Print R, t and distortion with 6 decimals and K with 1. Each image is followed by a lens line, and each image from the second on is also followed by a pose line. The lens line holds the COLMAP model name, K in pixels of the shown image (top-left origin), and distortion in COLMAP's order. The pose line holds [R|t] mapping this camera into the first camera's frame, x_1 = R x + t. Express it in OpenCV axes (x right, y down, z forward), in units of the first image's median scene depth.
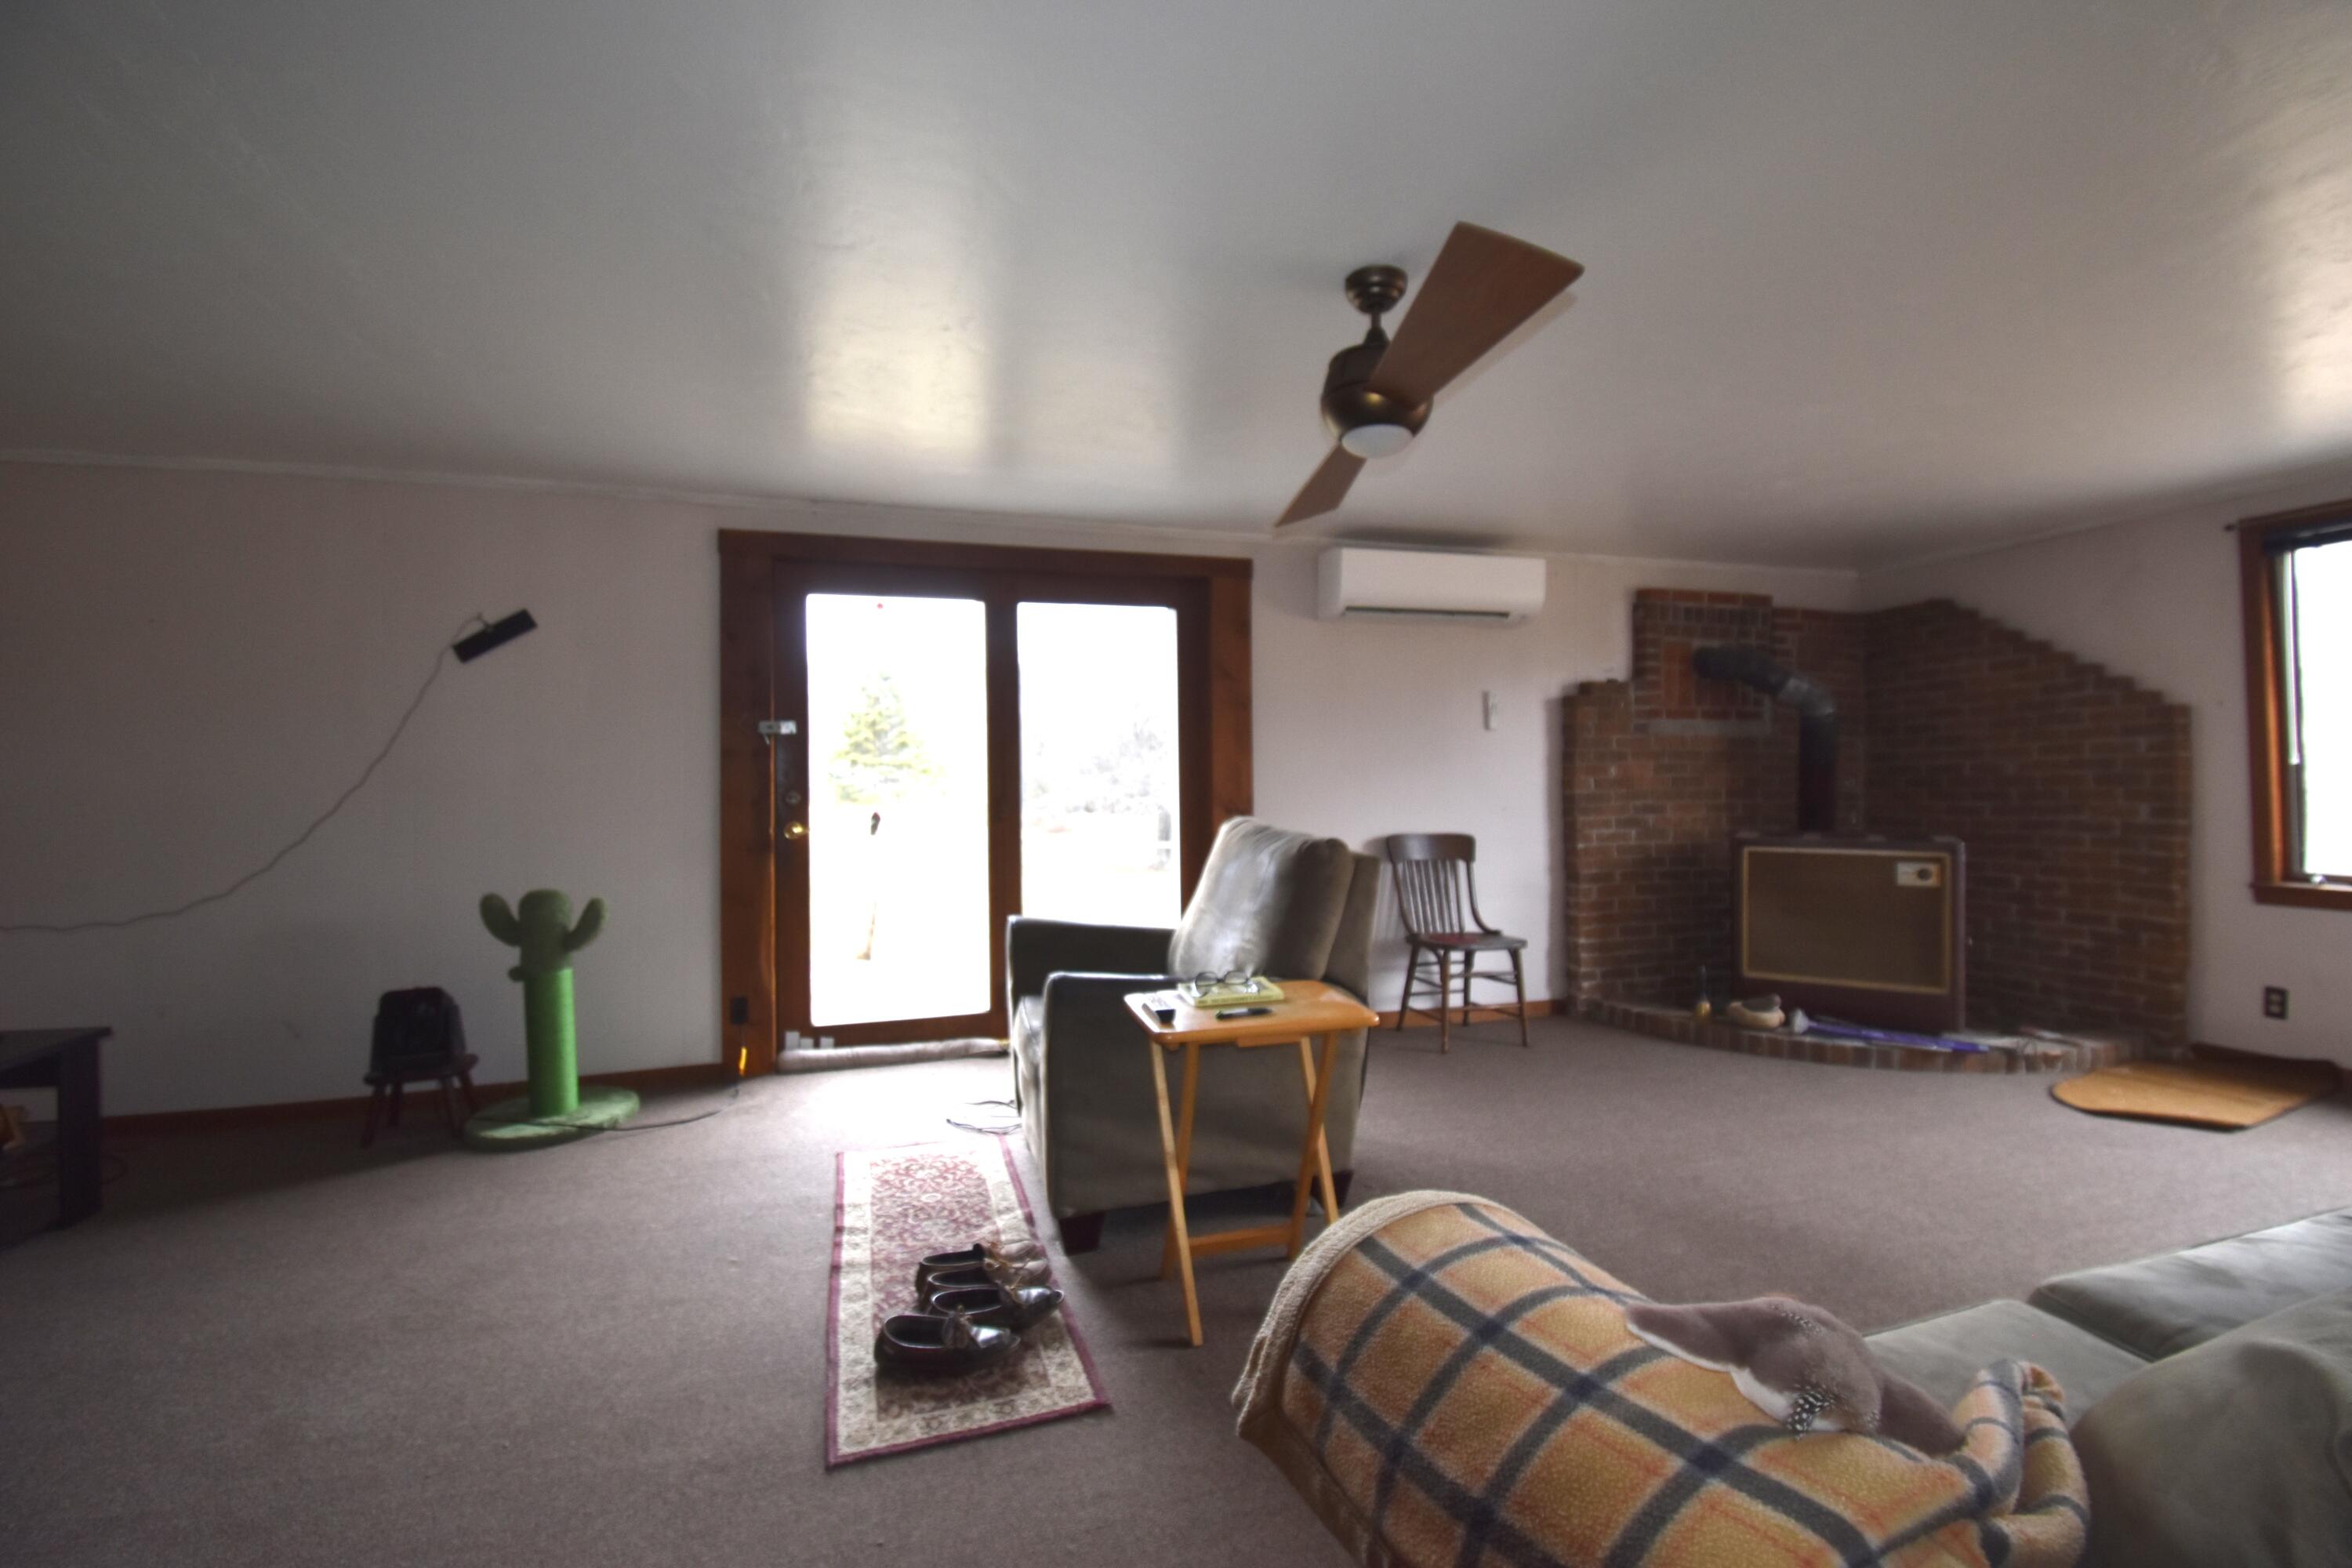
lens RADIAL K [[1042.2, 0, 1182.4], [0, 1042.2, 770.0], [0, 0, 1]] dist [0.028088, -0.024646]
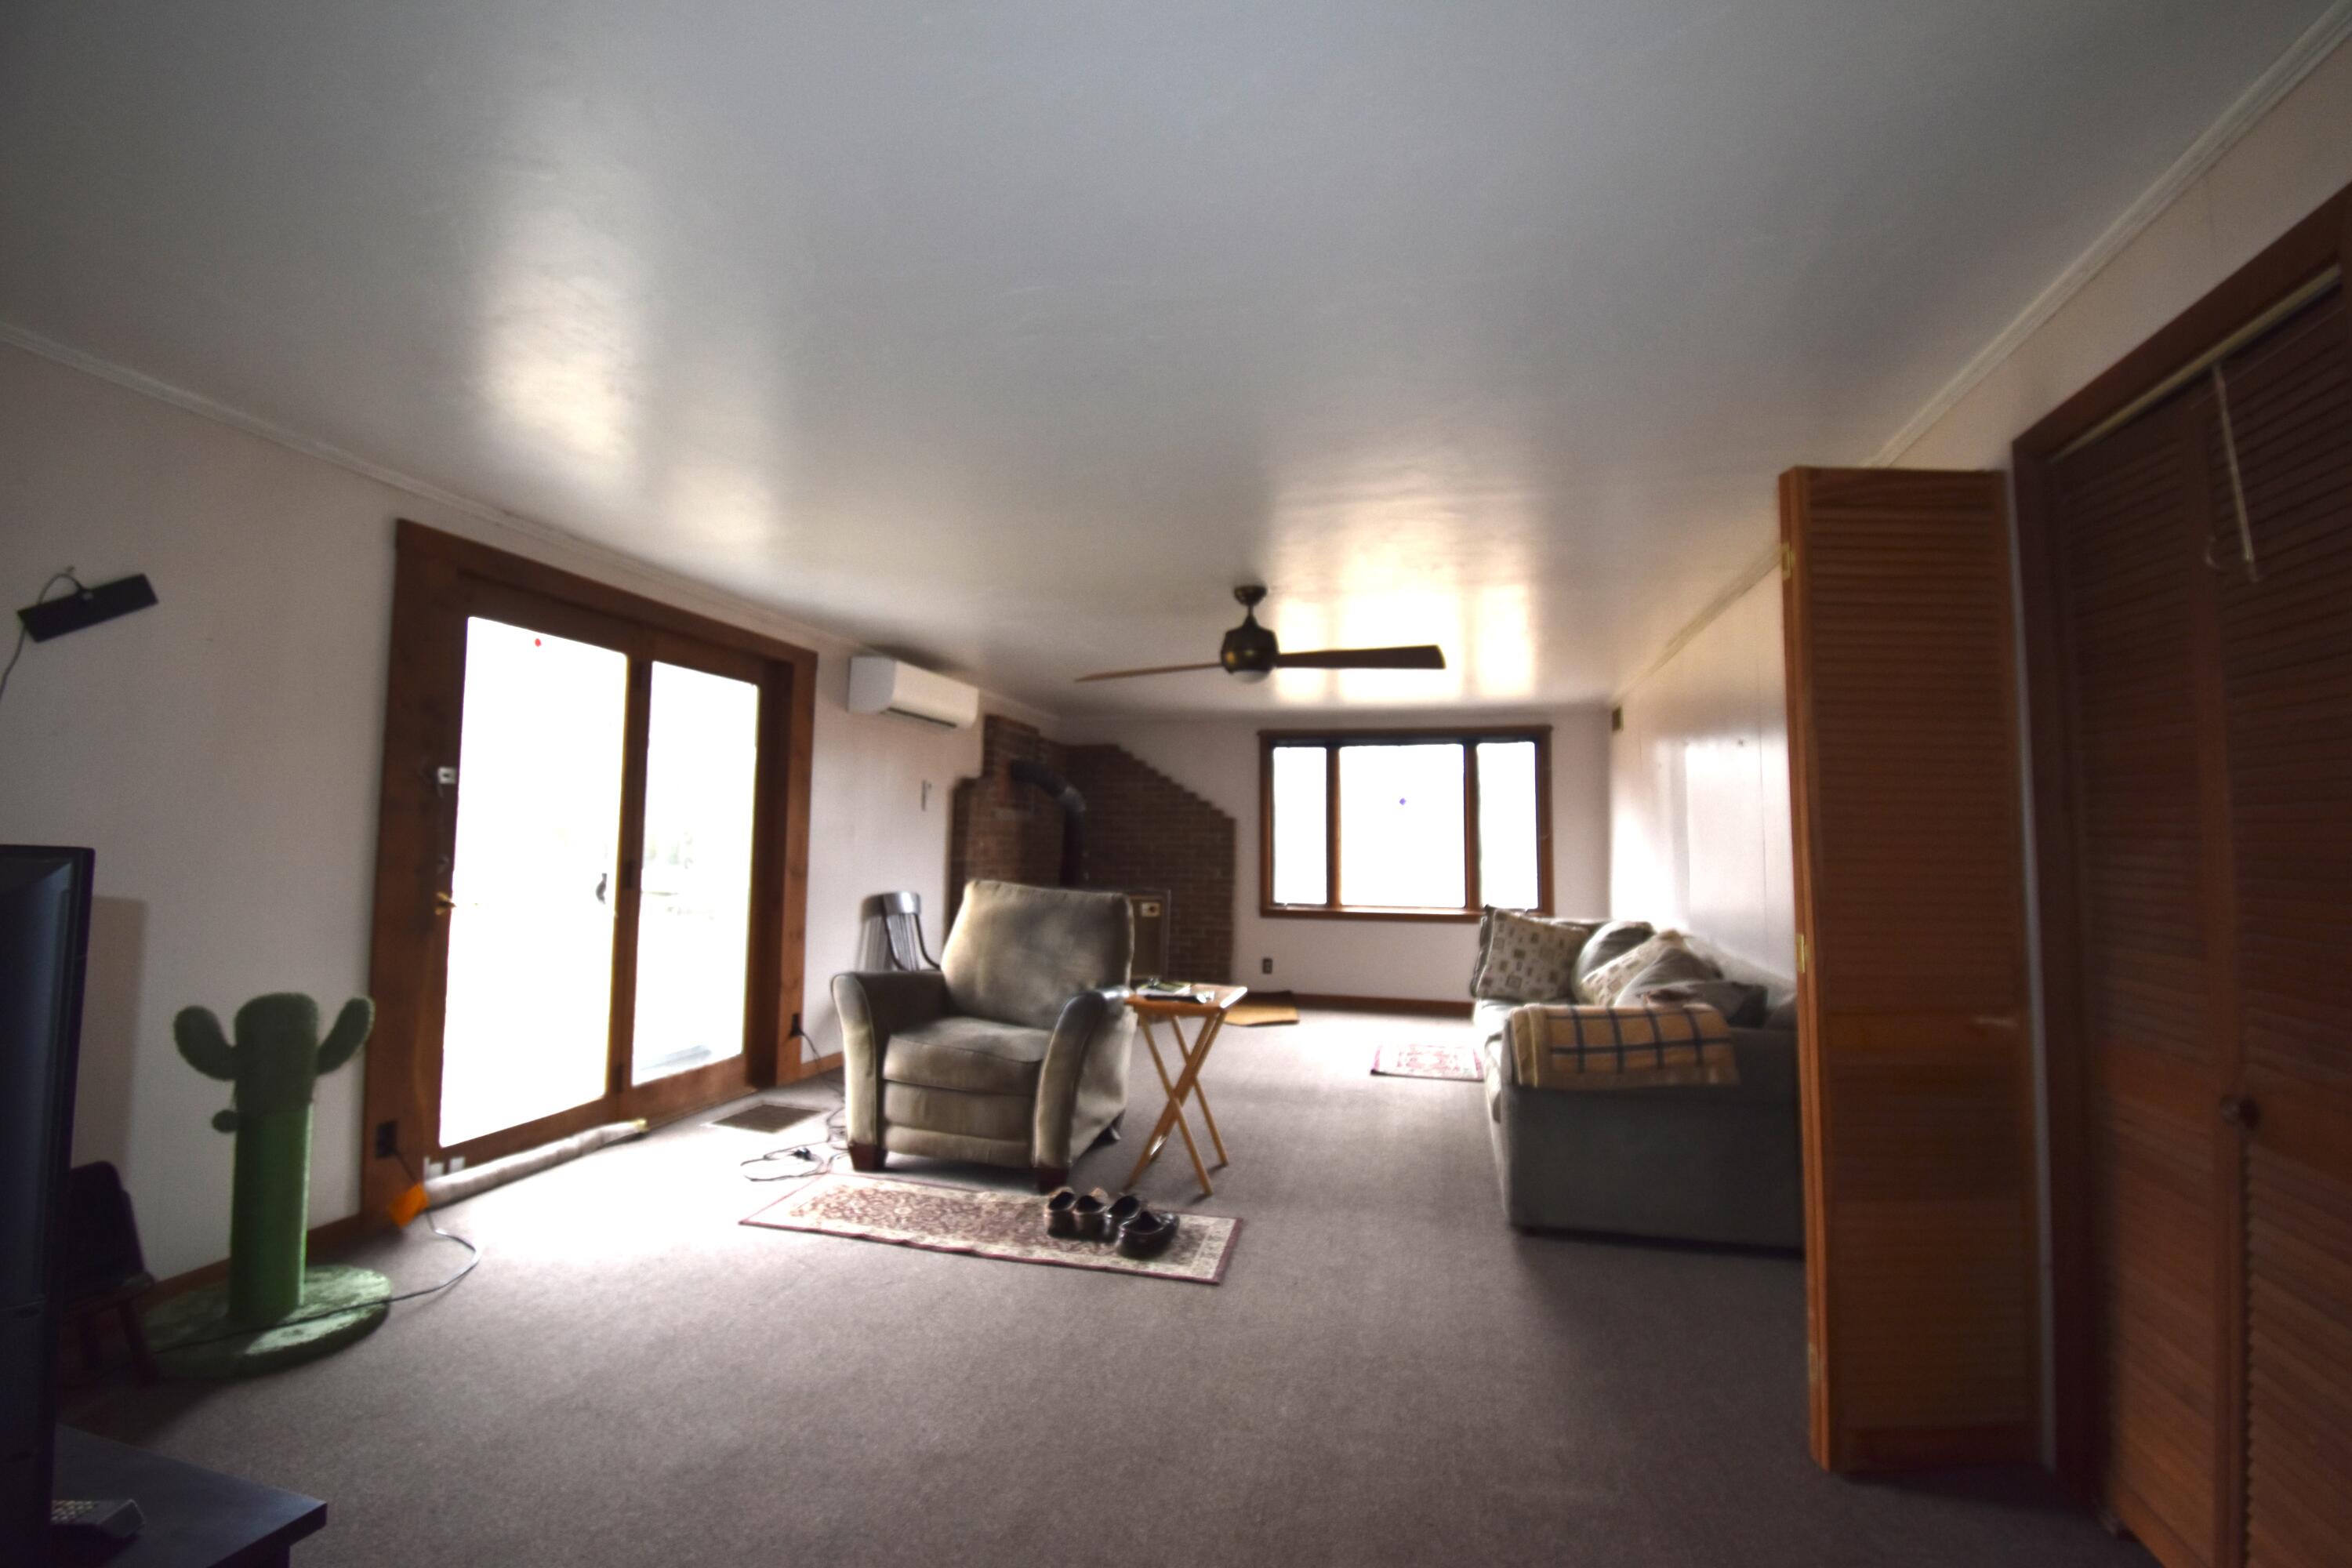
lens RADIAL K [[1042.2, 0, 1182.4], [0, 1042.2, 770.0], [0, 0, 1]] dist [0.028088, -0.024646]
pose [[0.499884, 0.081040, 0.862292, -0.791985], [-0.030485, 0.996642, -0.075994, -0.000423], [-0.865555, 0.011701, 0.500676, 0.099633]]
